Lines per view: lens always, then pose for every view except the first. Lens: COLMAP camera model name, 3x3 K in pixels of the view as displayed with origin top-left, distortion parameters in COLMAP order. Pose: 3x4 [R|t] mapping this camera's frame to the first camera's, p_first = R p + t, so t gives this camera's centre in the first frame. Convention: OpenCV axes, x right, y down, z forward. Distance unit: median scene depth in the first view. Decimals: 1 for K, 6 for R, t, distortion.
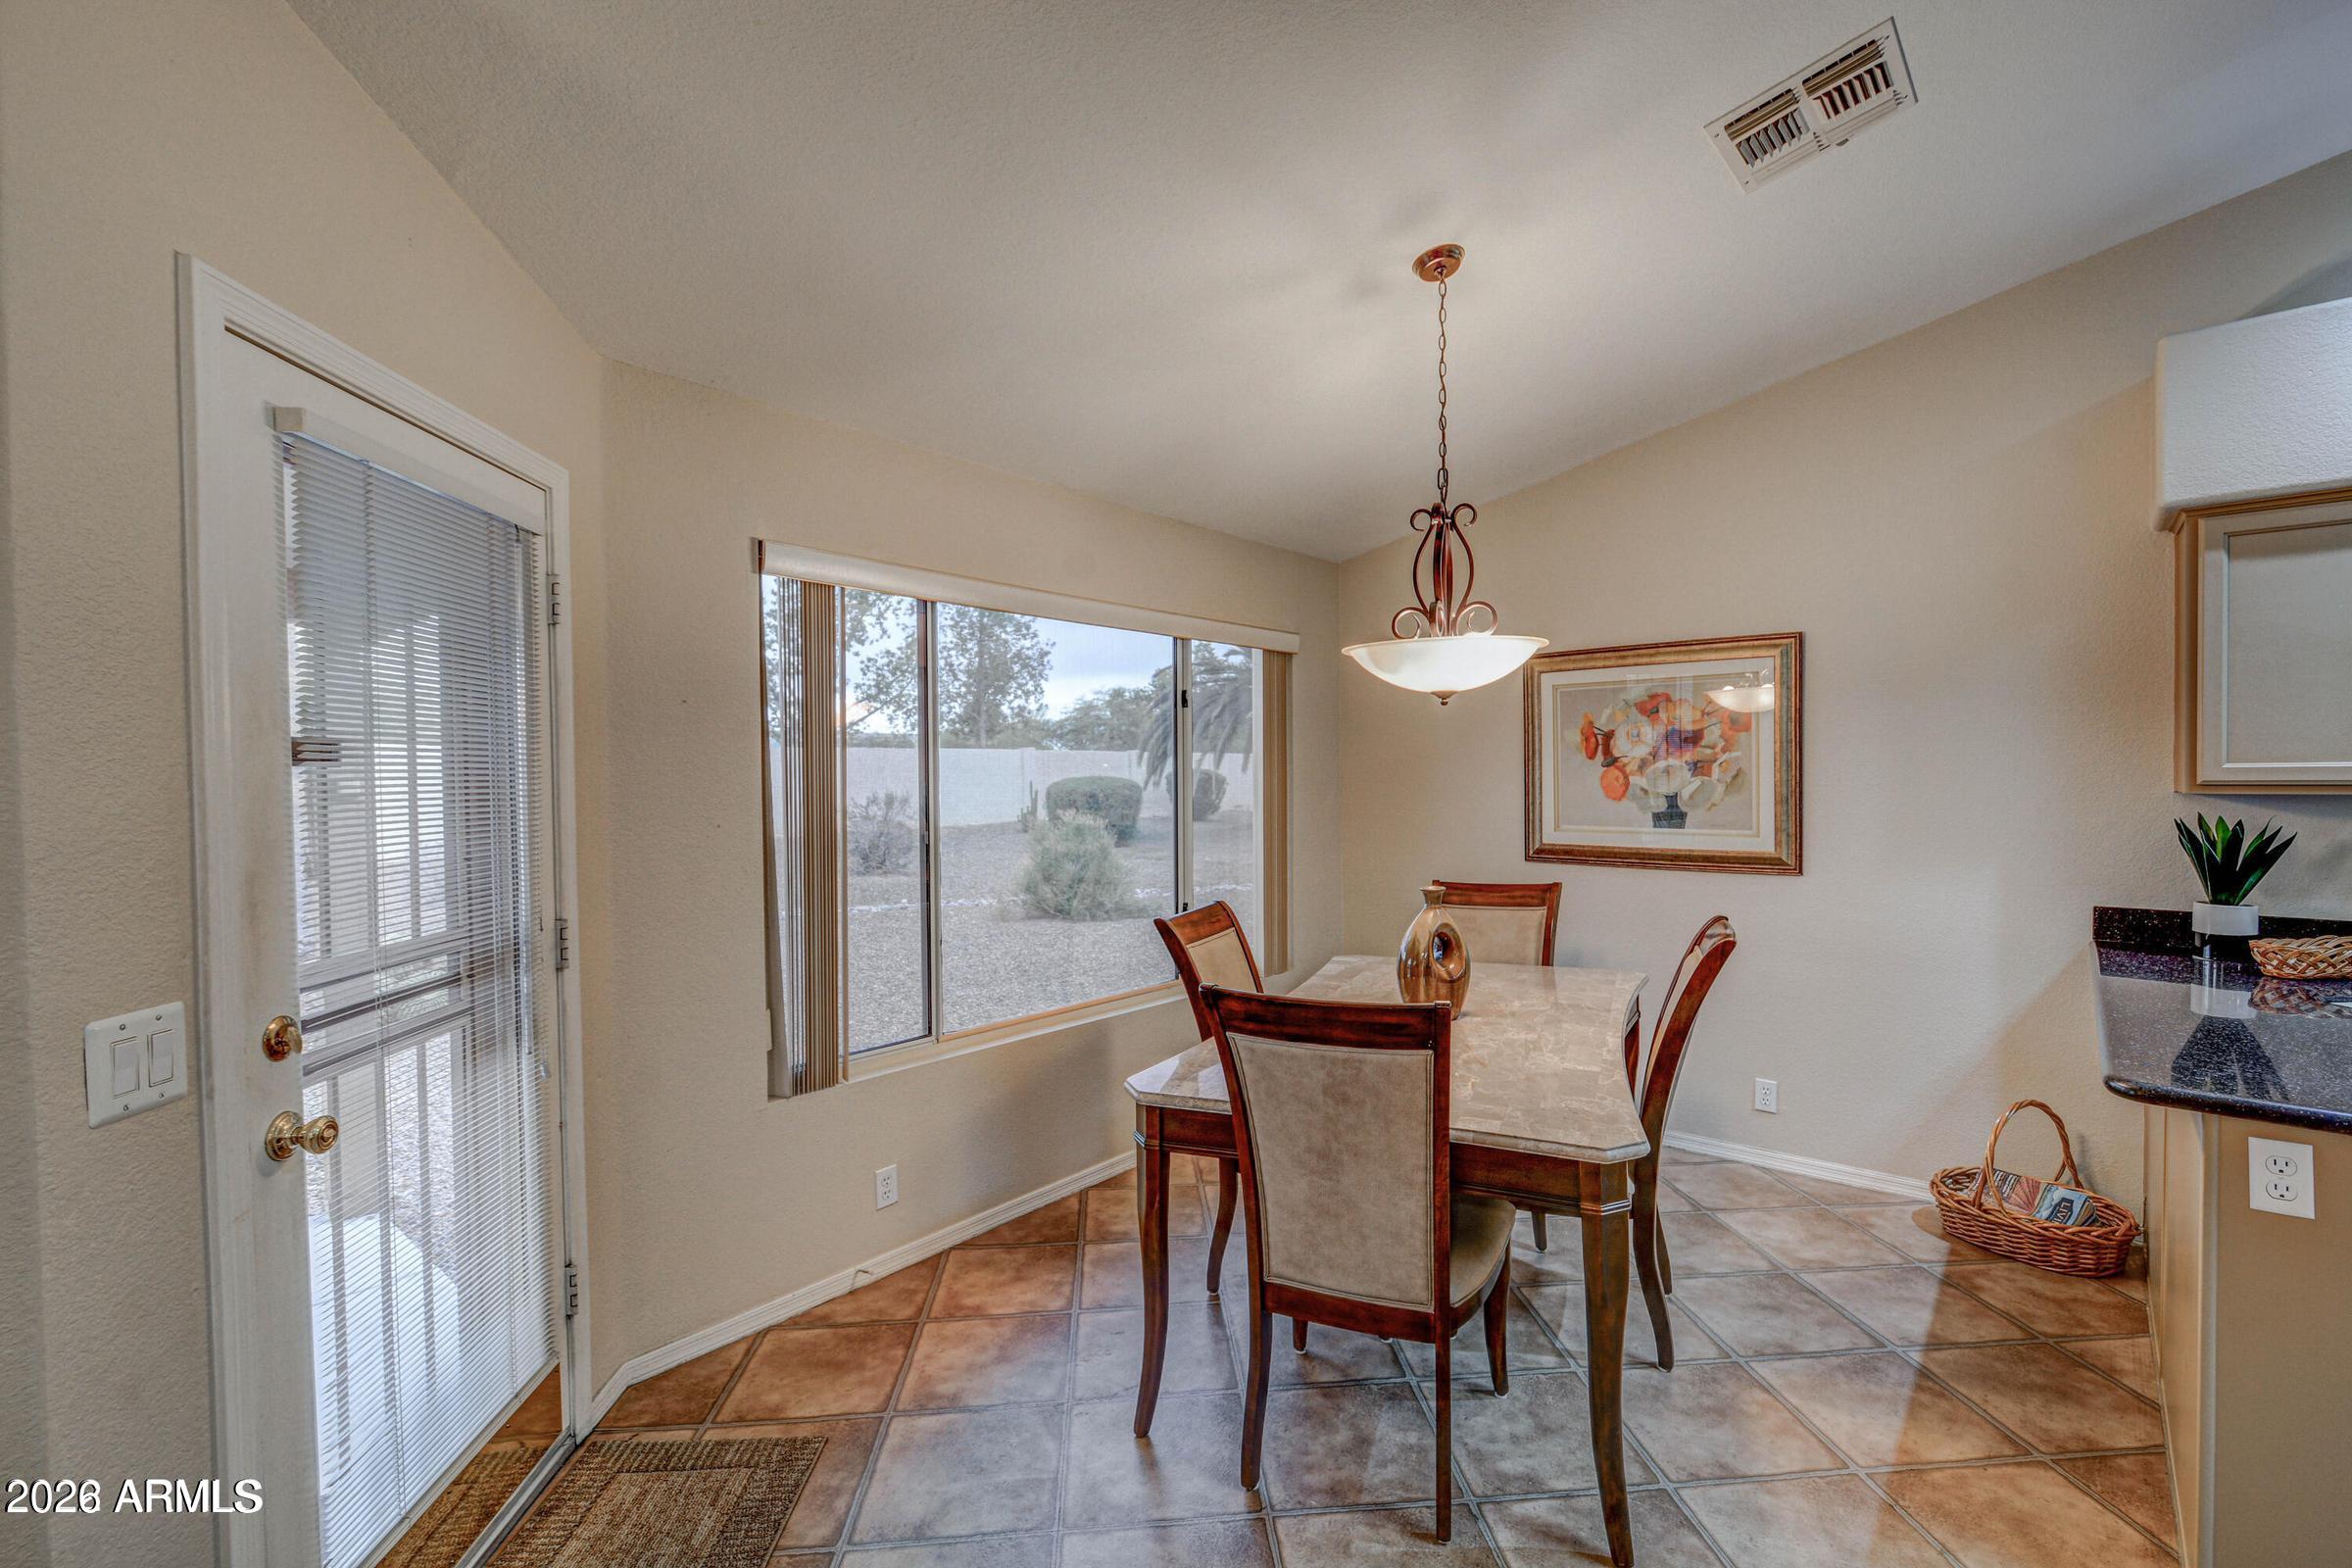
lens RADIAL K [[1007.6, 0, 1201.9], [0, 1007.6, 793.1], [0, 0, 1]] dist [-0.002861, -0.000690]
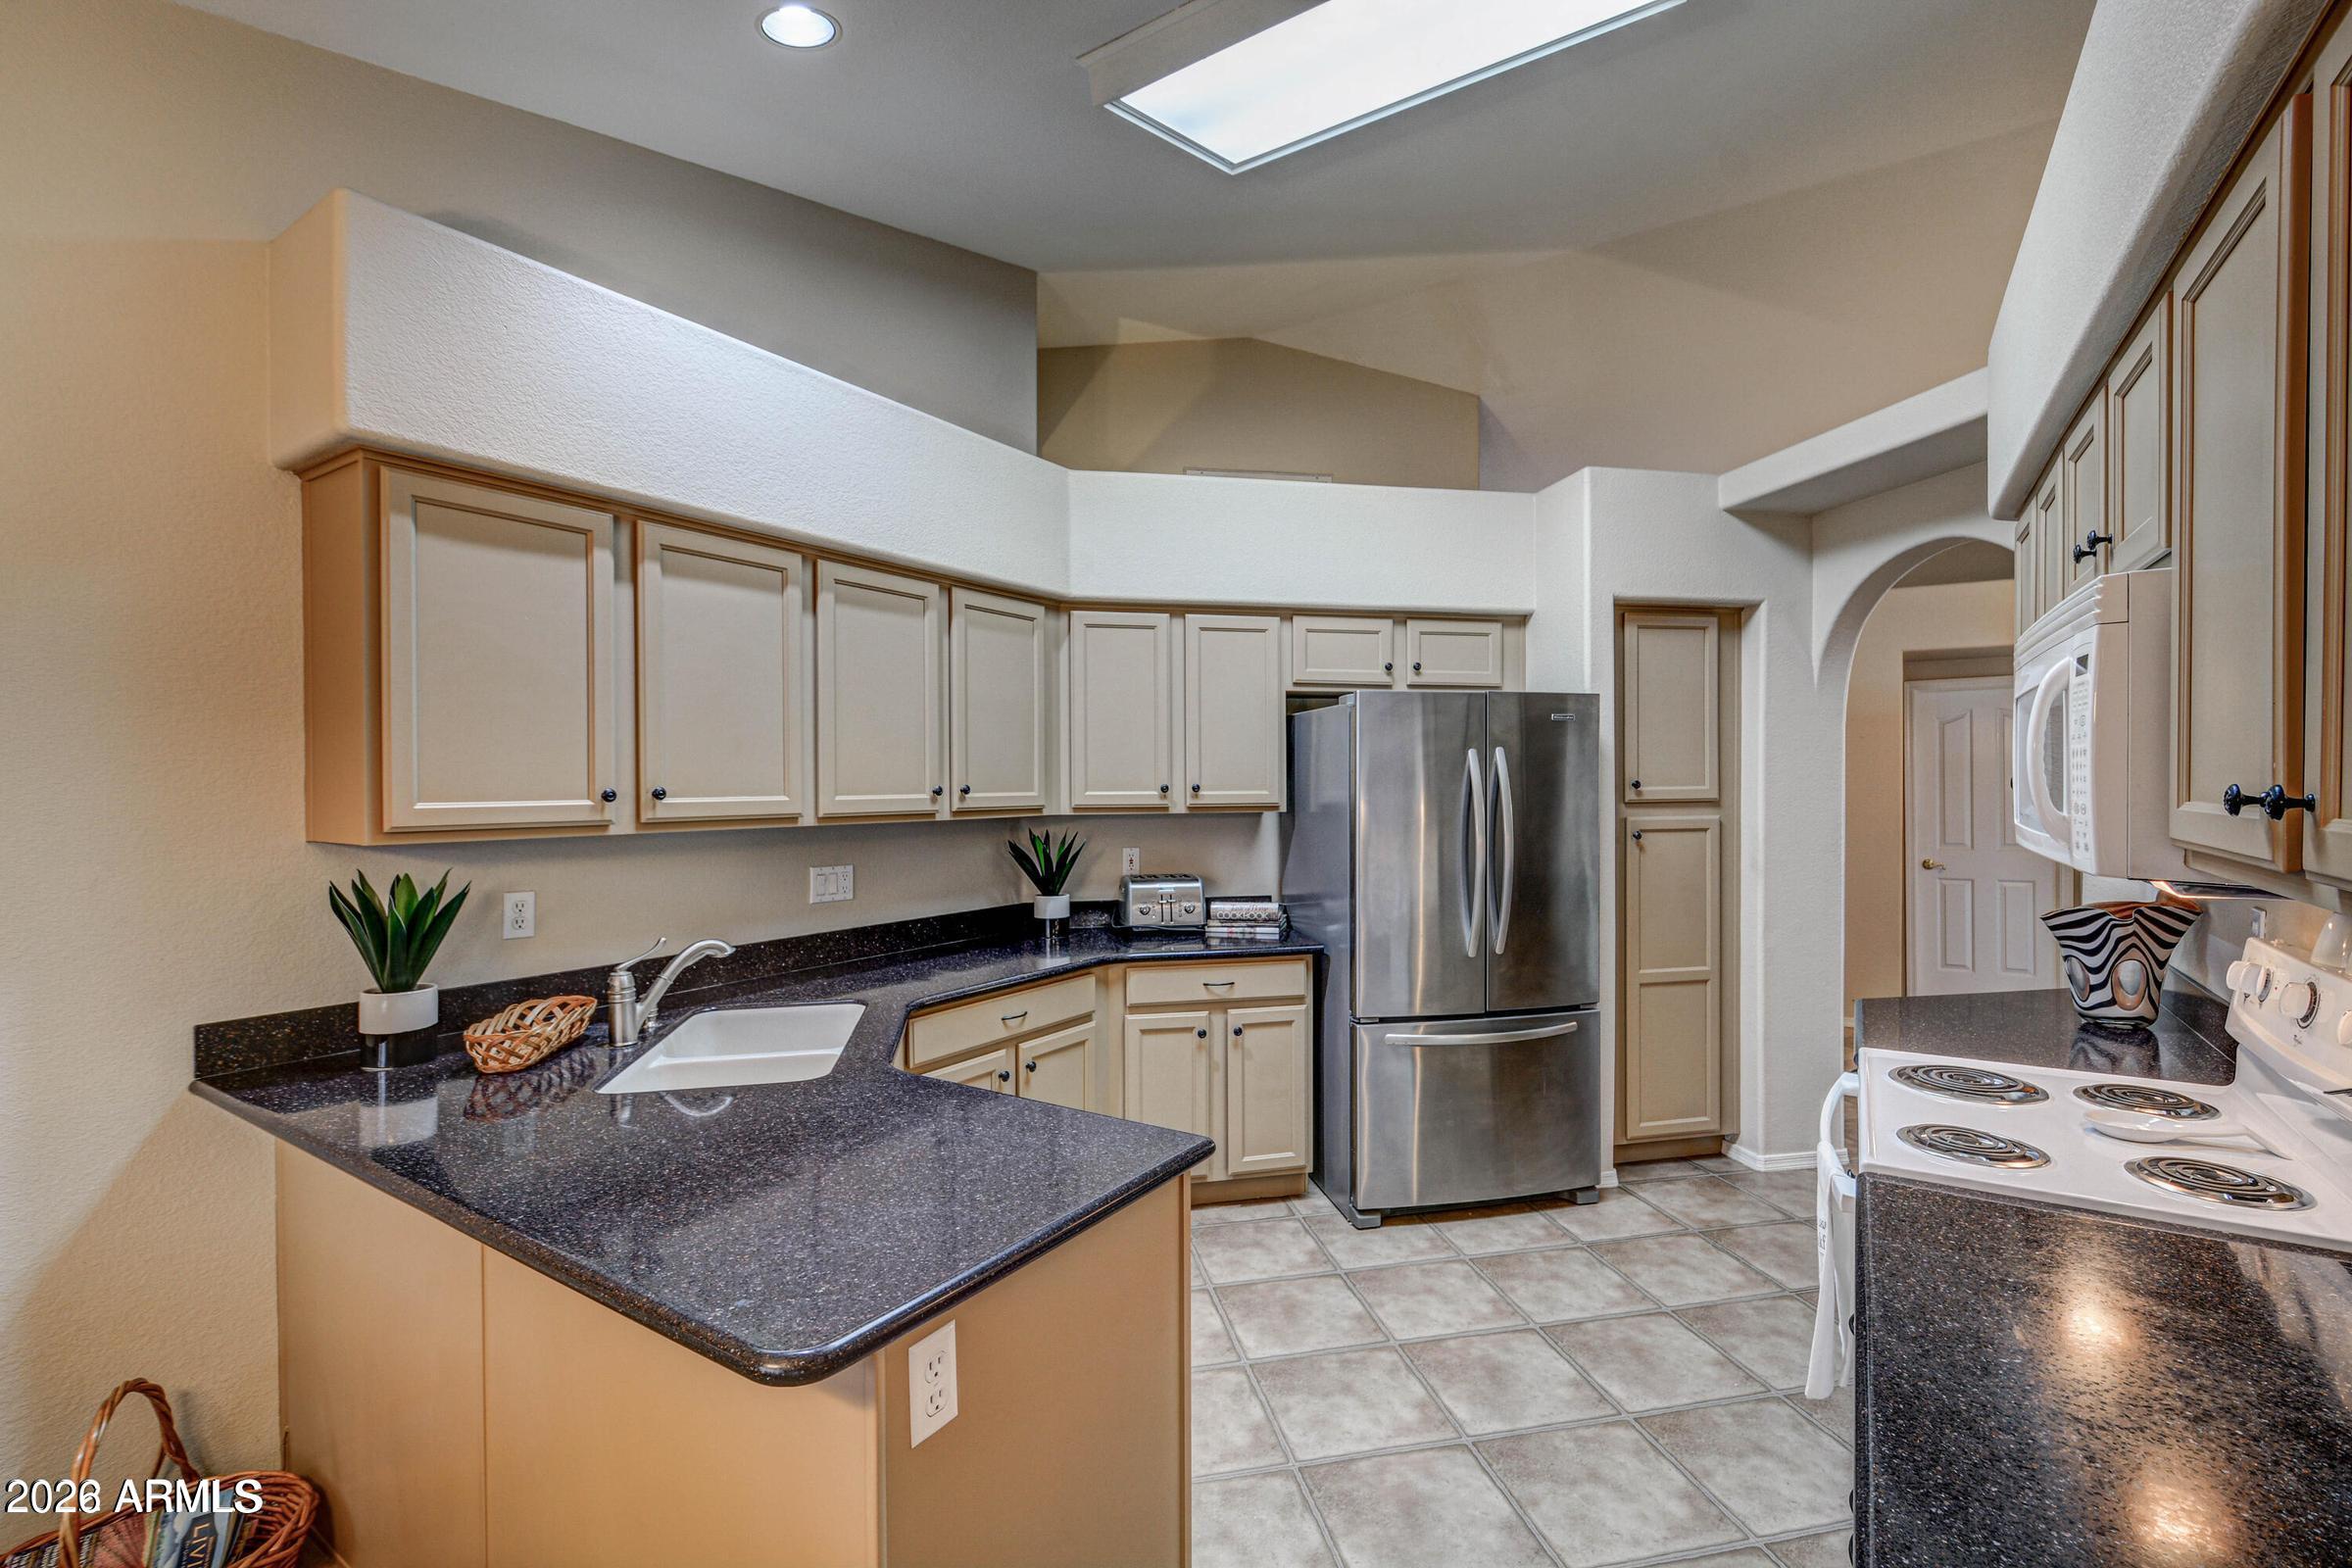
lens RADIAL K [[1007.6, 0, 1201.9], [0, 1007.6, 793.1], [0, 0, 1]] dist [-0.002861, -0.000690]
pose [[-0.148630, -0.000185, 0.988893, 0.178865], [0.021955, 0.999753, 0.003487, -0.025756], [-0.988649, 0.022230, -0.148589, 0.506512]]
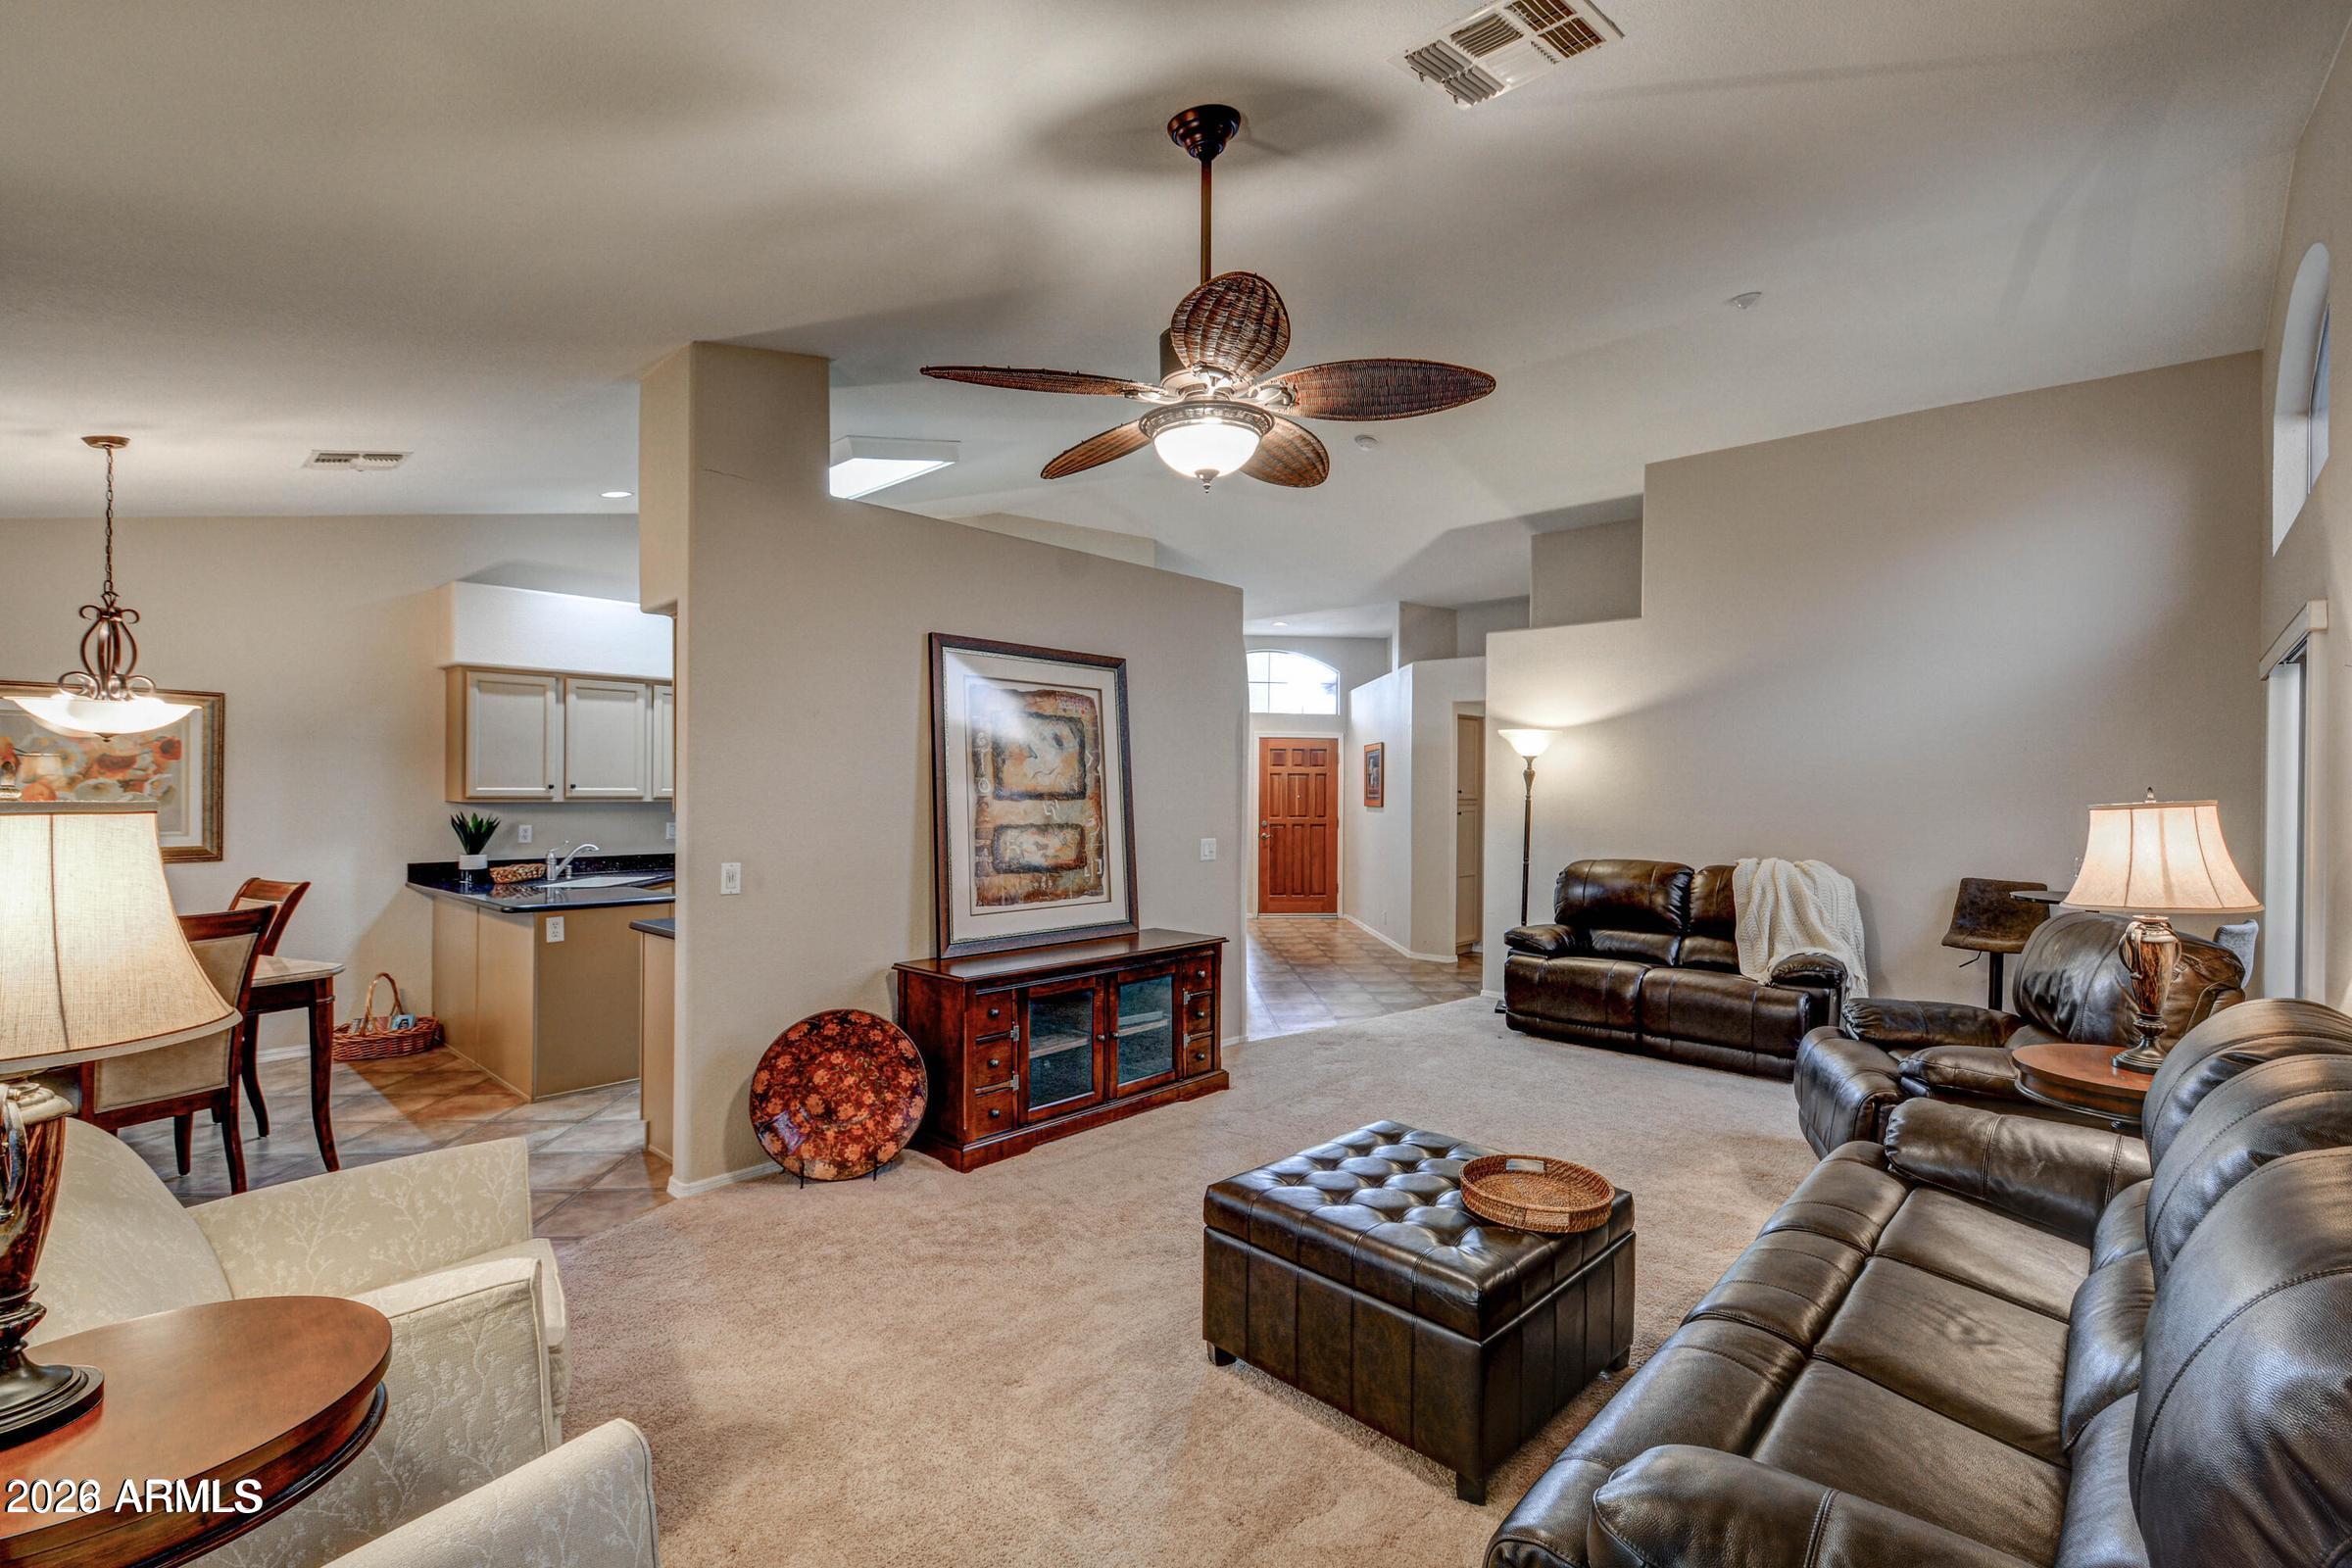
lens RADIAL K [[1007.6, 0, 1201.9], [0, 1007.6, 793.1], [0, 0, 1]] dist [-0.002861, -0.000690]
pose [[0.000095, 0.004780, 0.999989, -1.071506], [0.009677, 0.999942, -0.004780, 0.006433], [-0.999953, 0.009678, 0.000049, -0.517741]]
